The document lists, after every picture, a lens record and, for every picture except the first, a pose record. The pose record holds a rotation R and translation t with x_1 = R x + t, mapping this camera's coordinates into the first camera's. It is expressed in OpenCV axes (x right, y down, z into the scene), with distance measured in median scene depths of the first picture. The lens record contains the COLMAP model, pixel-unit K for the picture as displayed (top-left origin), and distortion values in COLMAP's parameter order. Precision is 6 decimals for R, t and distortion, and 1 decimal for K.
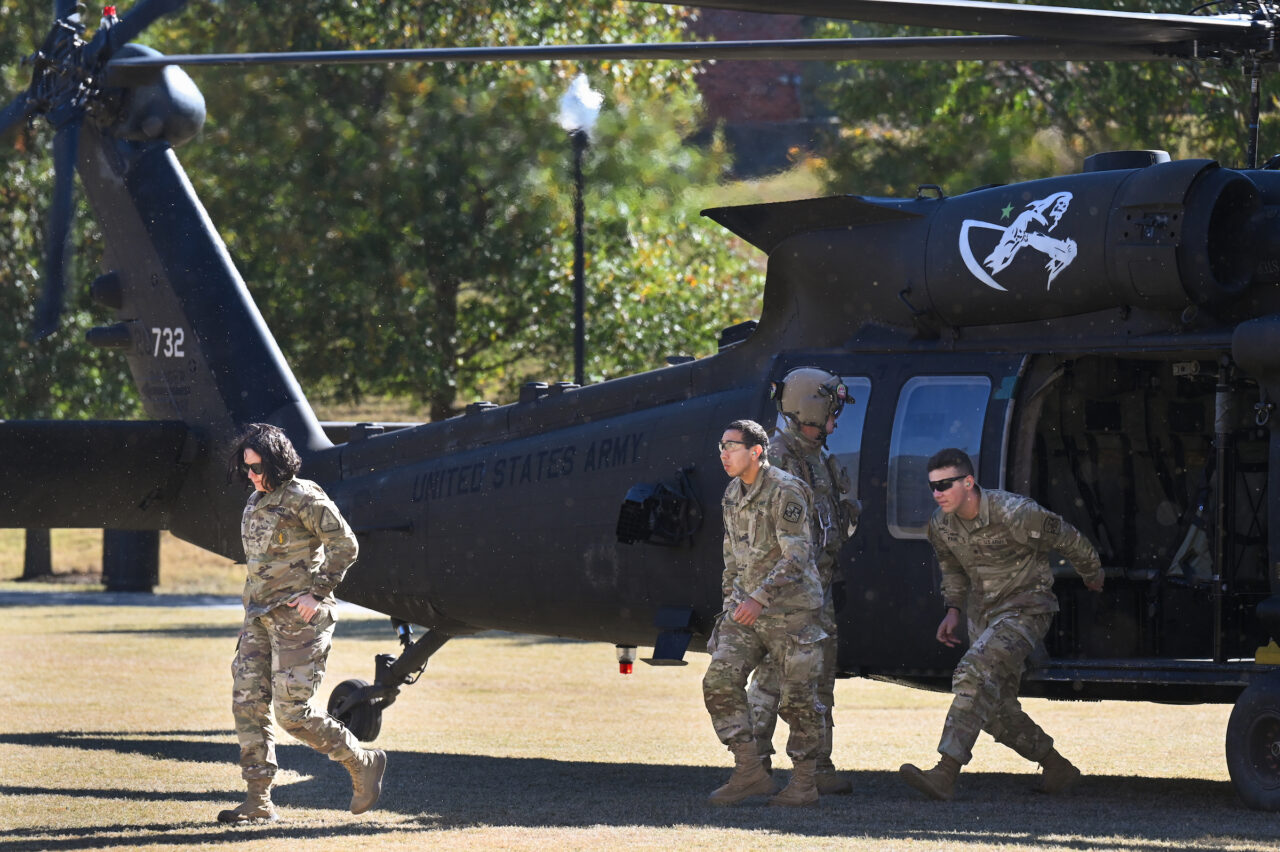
lens RADIAL K [[7488.4, 0, 640.6], [0, 7488.4, 399.8], [0, 0, 1]] dist [0.000625, -3.348411]
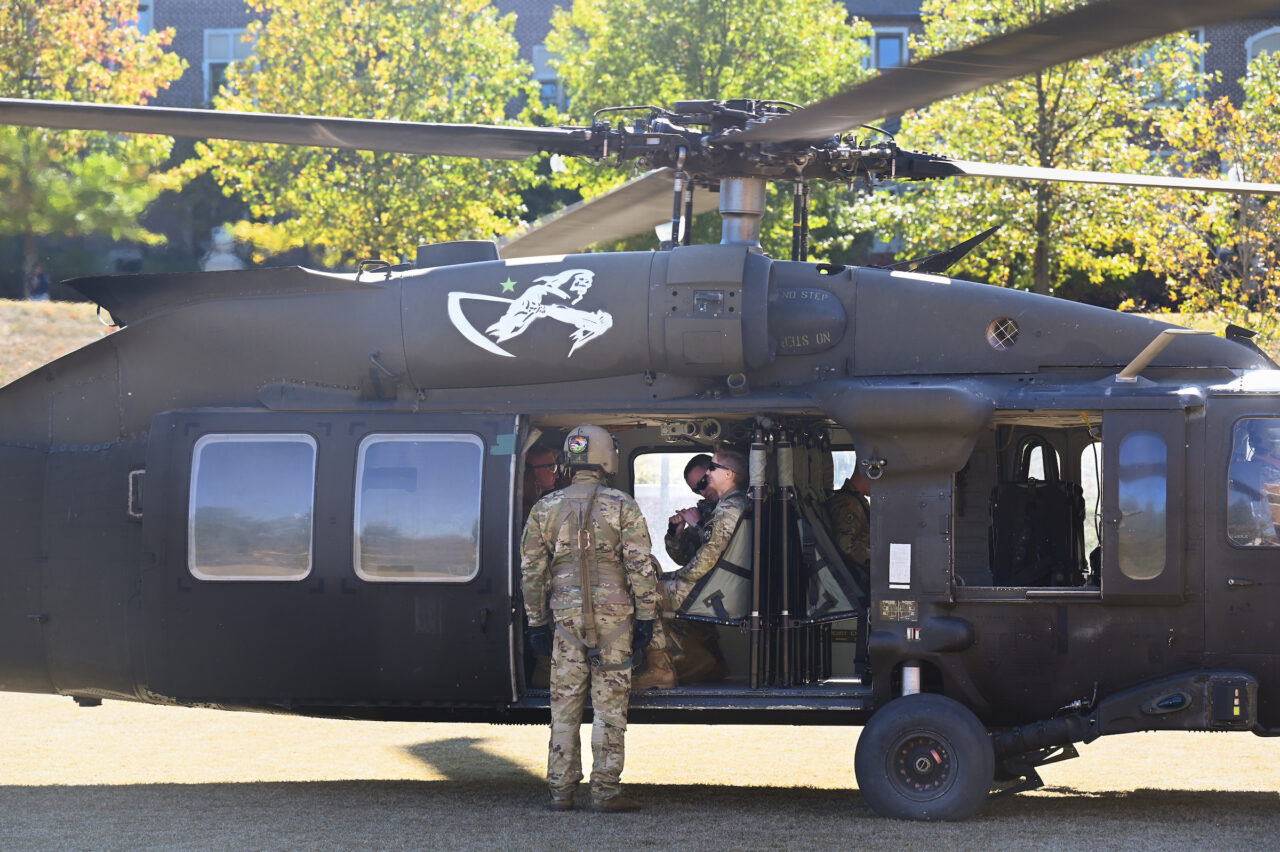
lens RADIAL K [[3710.8, 0, 640.0], [0, 3710.8, 426.0], [0, 0, 1]] dist [0.034414, 0.329787]
pose [[0.753088, 0.020297, 0.657607, -0.254830], [-0.008013, 0.999733, -0.021680, 0.006344], [-0.657871, 0.011057, 0.753050, 0.491133]]
